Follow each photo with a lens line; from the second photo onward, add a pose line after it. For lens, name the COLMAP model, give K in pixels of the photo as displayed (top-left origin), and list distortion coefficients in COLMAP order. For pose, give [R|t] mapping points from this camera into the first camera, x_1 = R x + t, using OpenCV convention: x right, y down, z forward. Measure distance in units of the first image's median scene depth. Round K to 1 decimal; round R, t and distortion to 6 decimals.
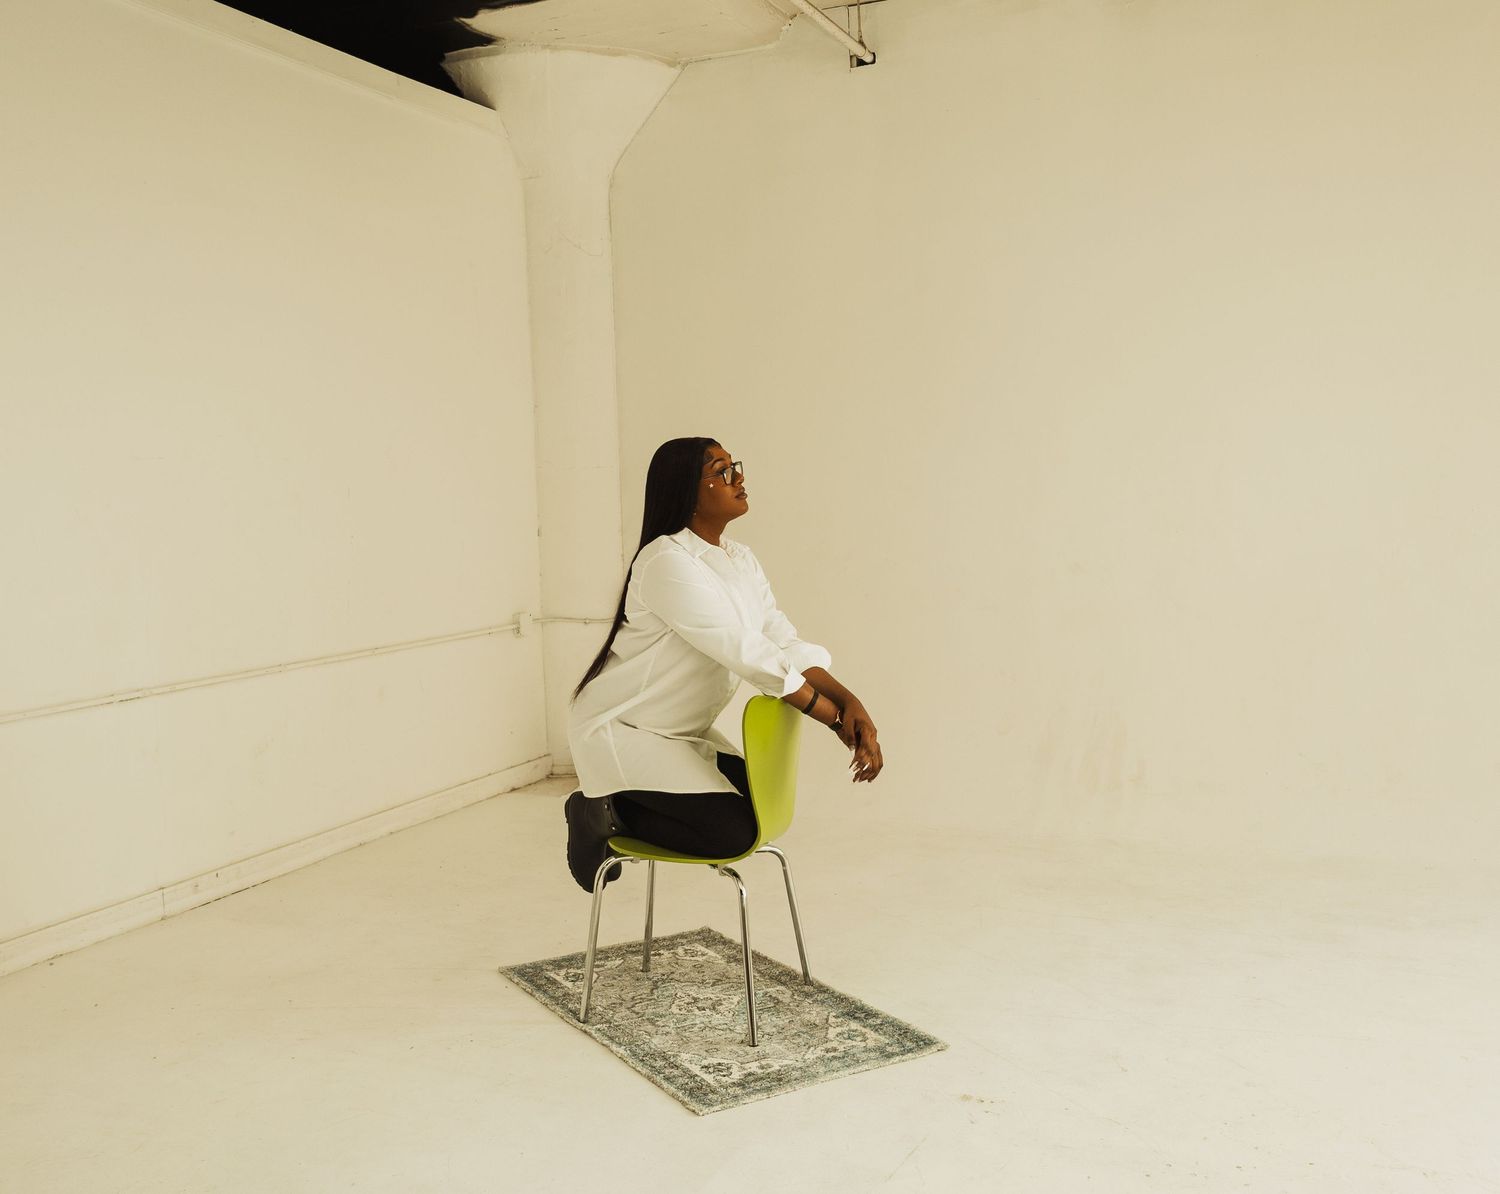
lens RADIAL K [[1387.1, 0, 696.6], [0, 1387.1, 618.1], [0, 0, 1]] dist [0.013852, 0.000000]
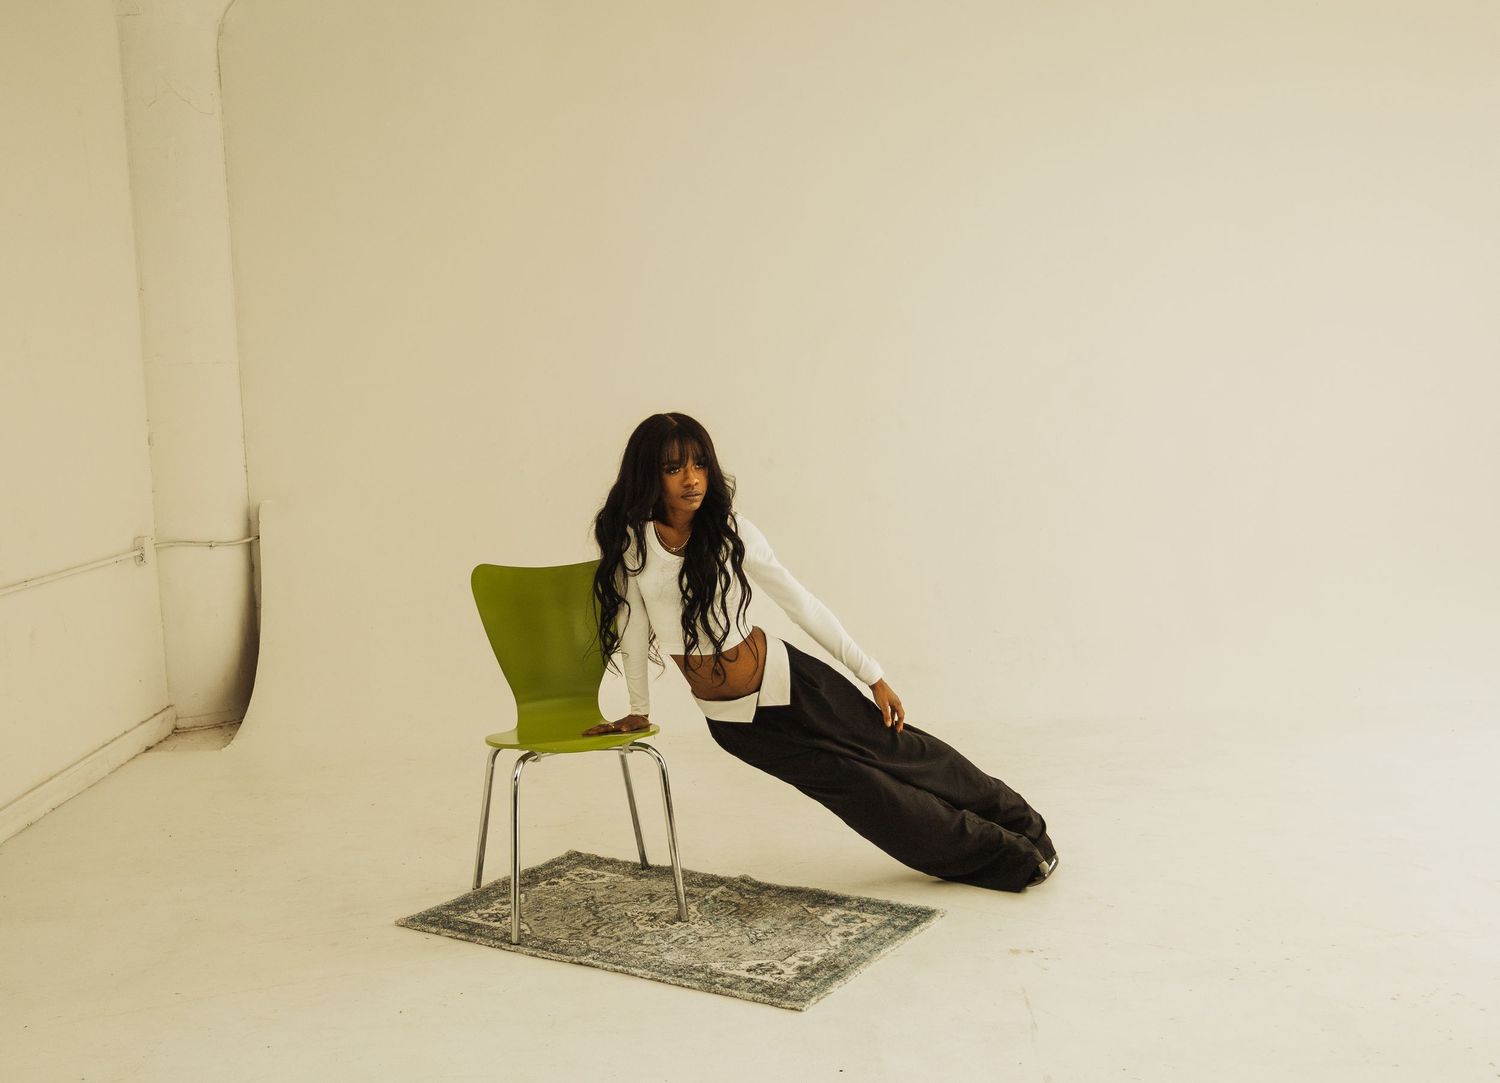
lens RADIAL K [[1510.4, 0, 682.9], [0, 1510.4, 563.1], [0, 0, 1]] dist [-0.024462, 0.000000]
pose [[0.903973, -0.049089, 0.424763, -0.253652], [0.048182, 0.998755, 0.012885, 0.018879], [-0.424867, 0.008818, 0.905213, 0.054309]]
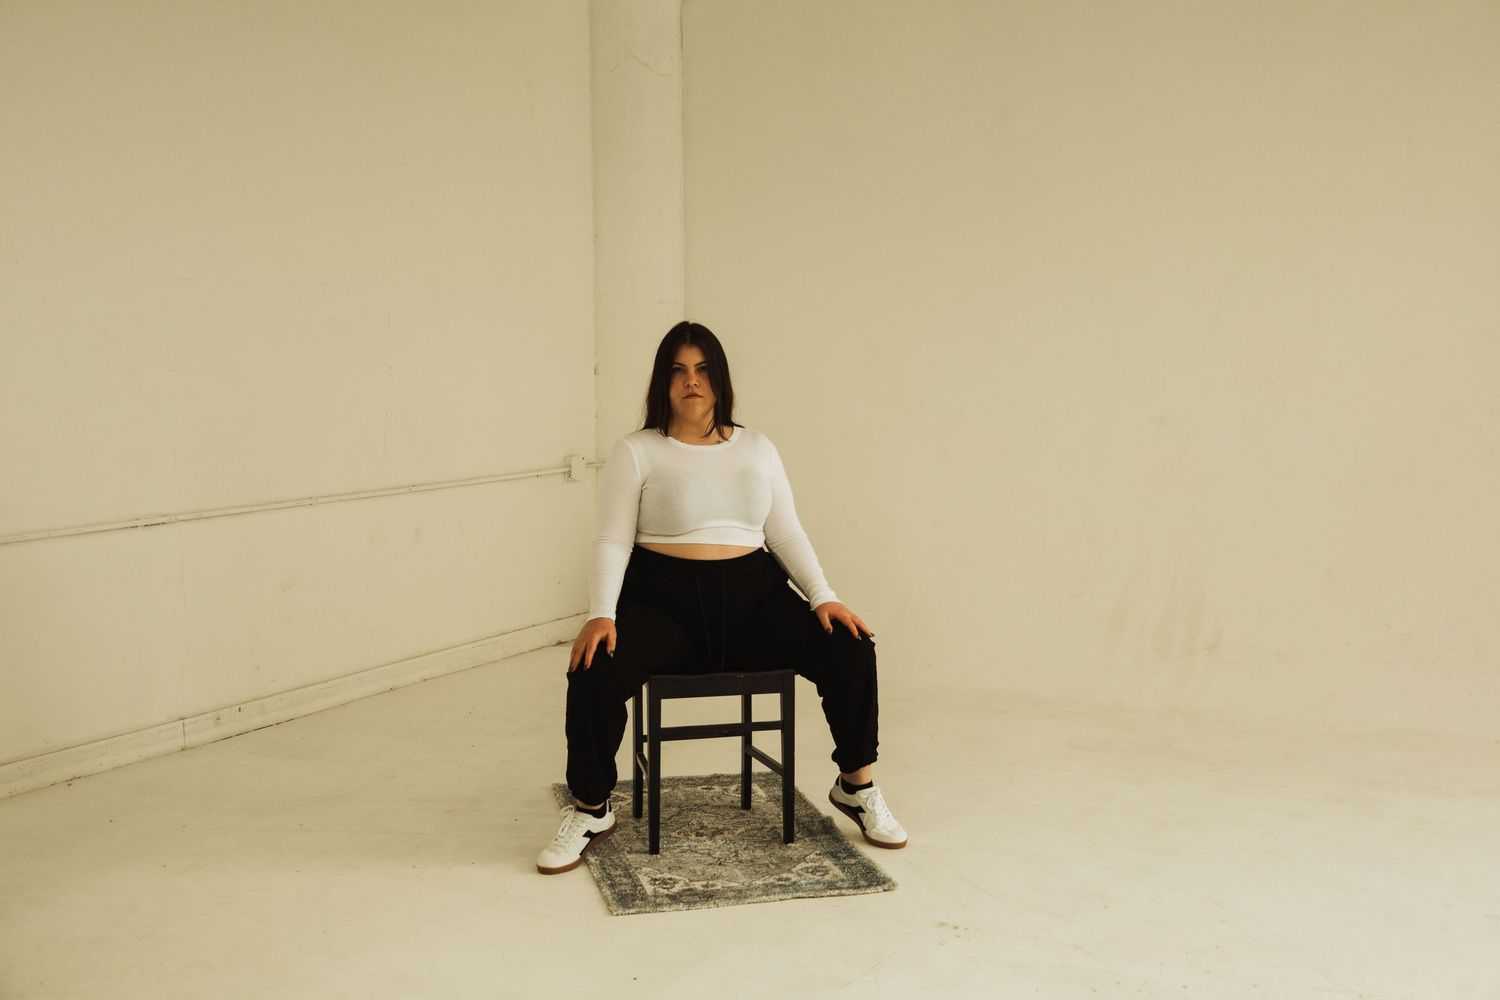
lens RADIAL K [[1608.7, 0, 766.0], [0, 1608.7, 505.7], [0, 0, 1]] dist [-0.001637, 0.000000]
pose [[0.998876, 0.029526, -0.037078, 0.052311], [-0.029040, 0.999486, 0.013579, 0.013559], [0.037460, -0.012487, 0.999220, -0.095278]]
